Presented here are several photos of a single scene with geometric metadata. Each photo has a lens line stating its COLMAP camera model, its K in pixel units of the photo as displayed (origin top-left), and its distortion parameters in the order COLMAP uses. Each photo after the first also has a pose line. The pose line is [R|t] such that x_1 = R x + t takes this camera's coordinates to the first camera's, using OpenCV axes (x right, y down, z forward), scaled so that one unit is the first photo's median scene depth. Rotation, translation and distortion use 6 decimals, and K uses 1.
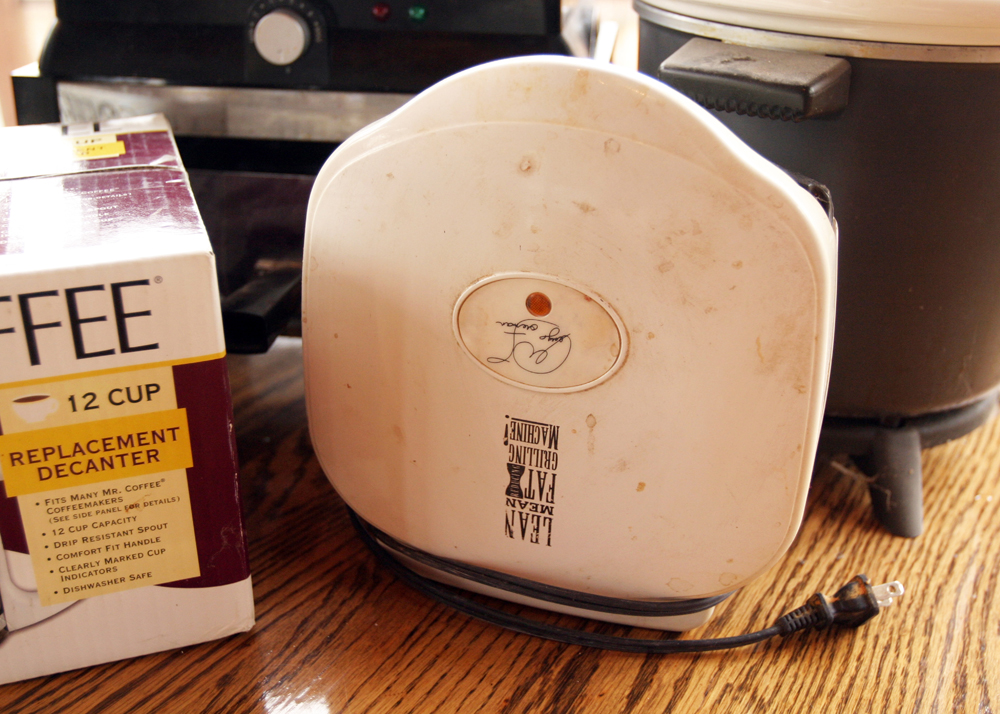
lens RADIAL K [[1060.9, 0, 499.6], [0, 1060.9, 358.3], [0, 0, 1]] dist [-0.068342, 0.000000]
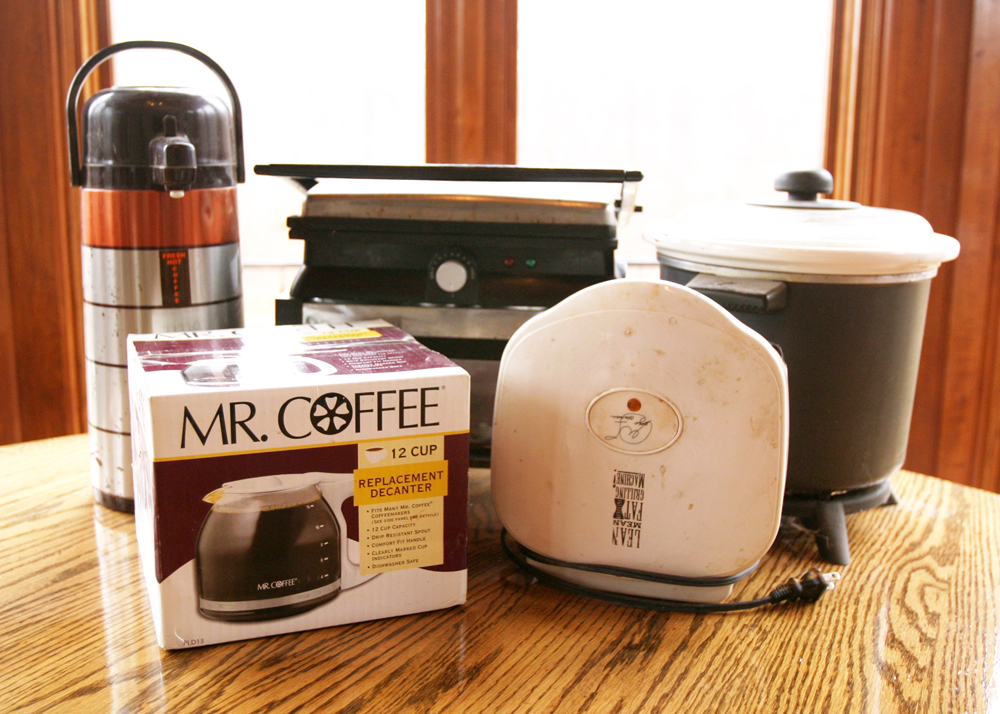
lens RADIAL K [[968.8, 0, 499.9], [0, 968.8, 358.1], [0, 0, 1]] dist [-0.076780, 0.000000]
pose [[0.999387, -0.003427, 0.034837, -0.244329], [0.011604, 0.971355, -0.237350, 0.255591], [-0.033025, 0.237609, 0.970799, -0.639567]]
